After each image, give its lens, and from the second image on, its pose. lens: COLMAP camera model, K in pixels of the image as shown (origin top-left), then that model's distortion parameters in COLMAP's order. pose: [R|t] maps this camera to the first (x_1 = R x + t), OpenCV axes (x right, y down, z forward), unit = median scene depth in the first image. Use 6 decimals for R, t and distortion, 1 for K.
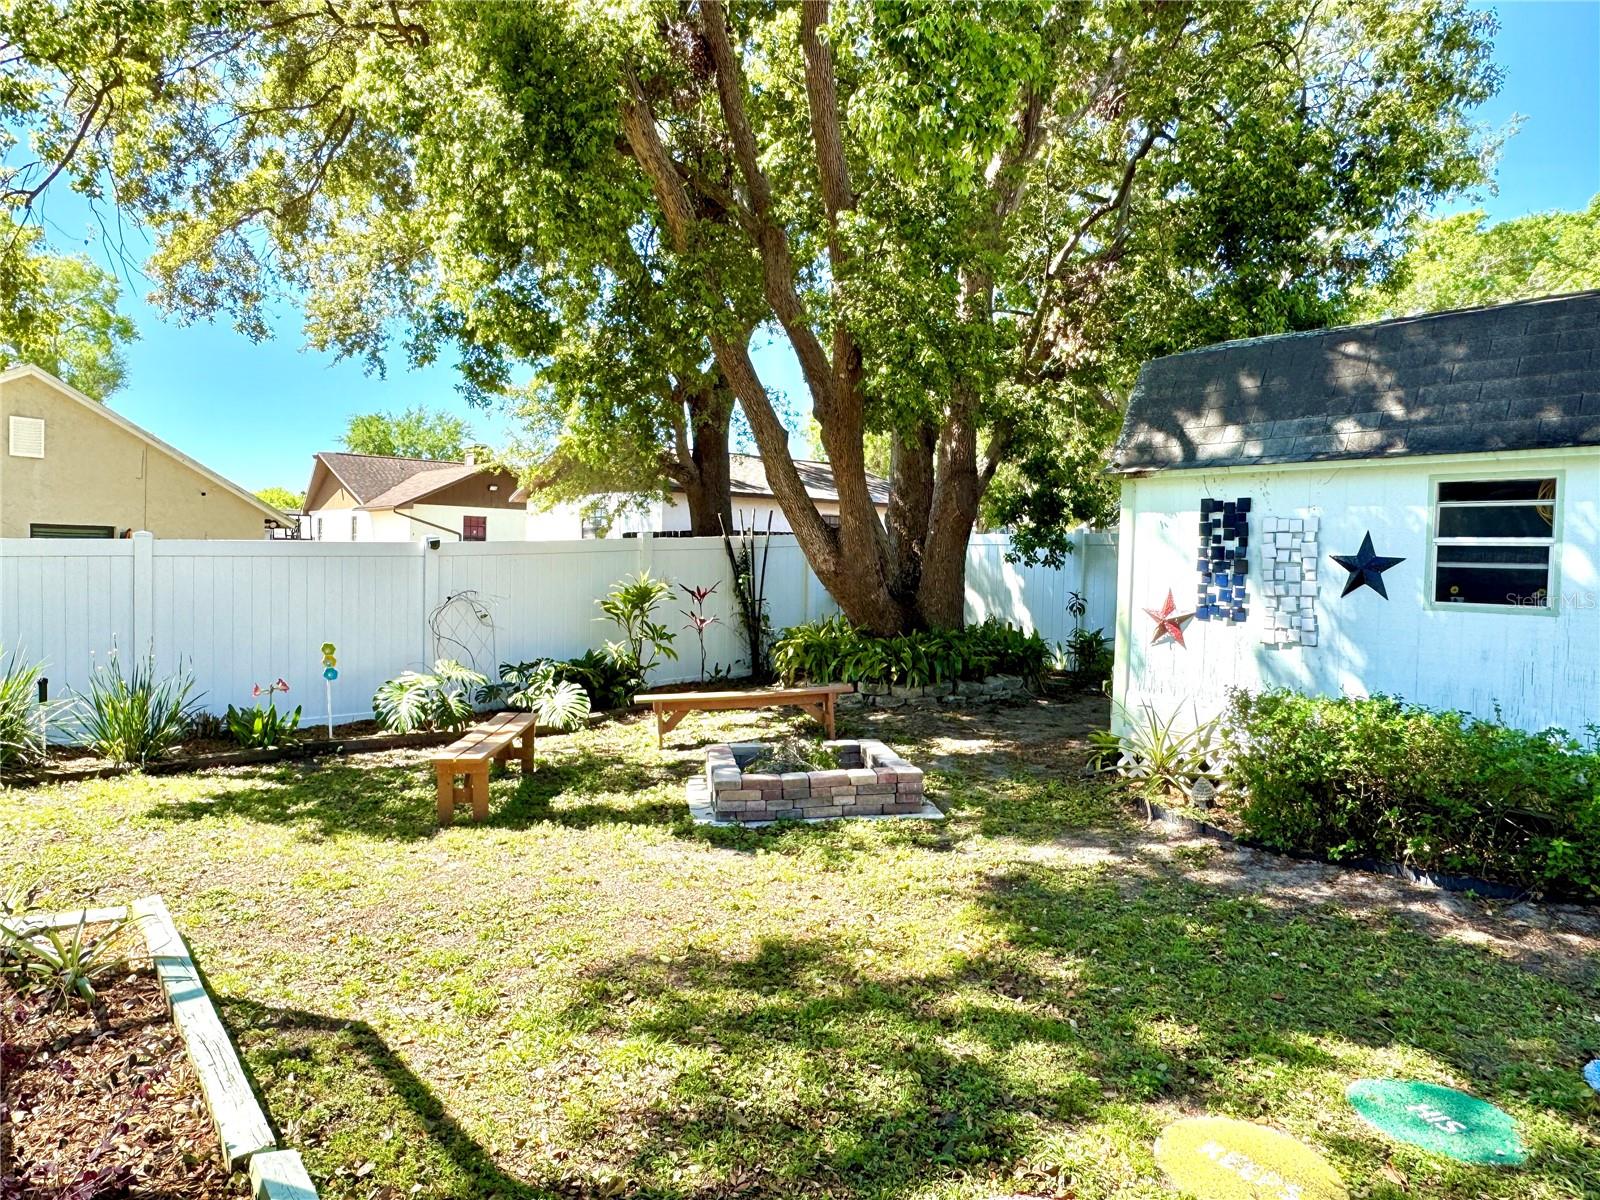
lens RADIAL K [[1015.0, 0, 799.7], [0, 1015.0, 602.5], [0, 0, 1]] dist [-0.000074, -0.007628]
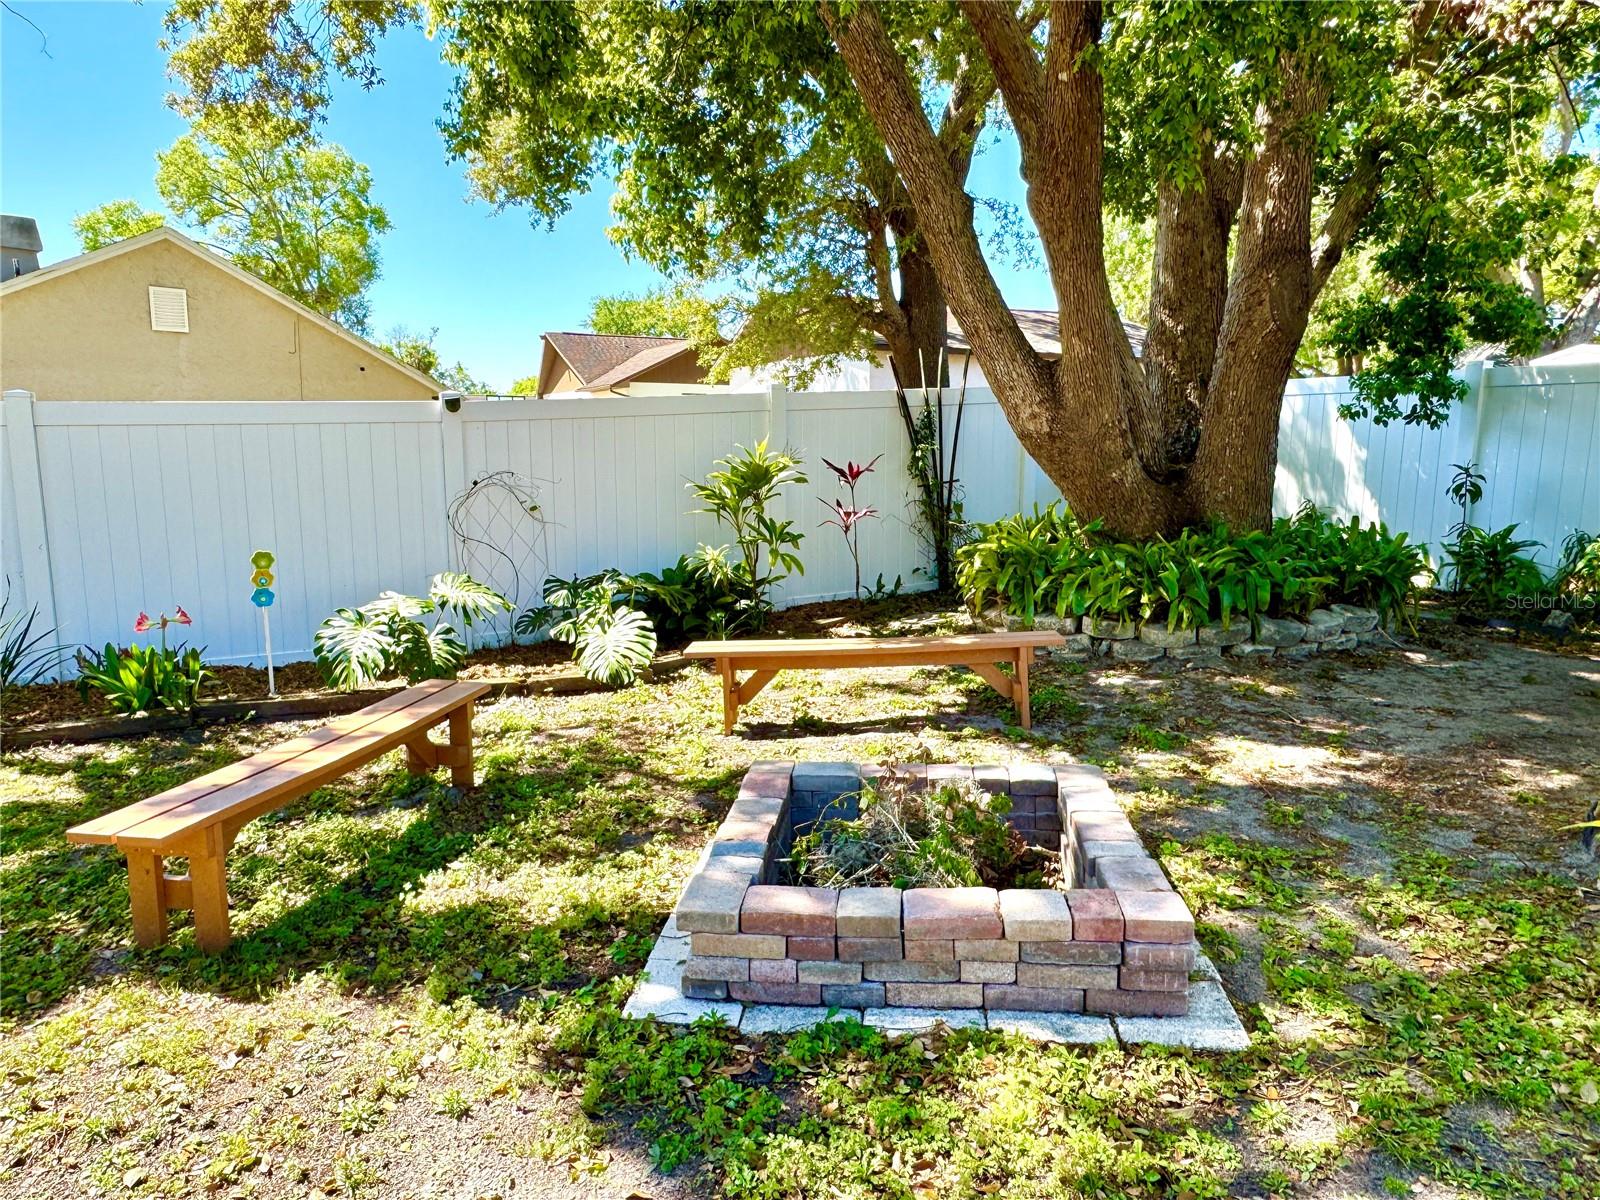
lens RADIAL K [[1015.0, 0, 799.6], [0, 1015.0, 599.9], [0, 0, 1]] dist [-0.000074, -0.007628]
pose [[0.968934, 0.021031, -0.246424, 0.040121], [0.007181, 0.993566, 0.113028, -0.001426], [0.247216, -0.111286, 0.962549, 0.354633]]
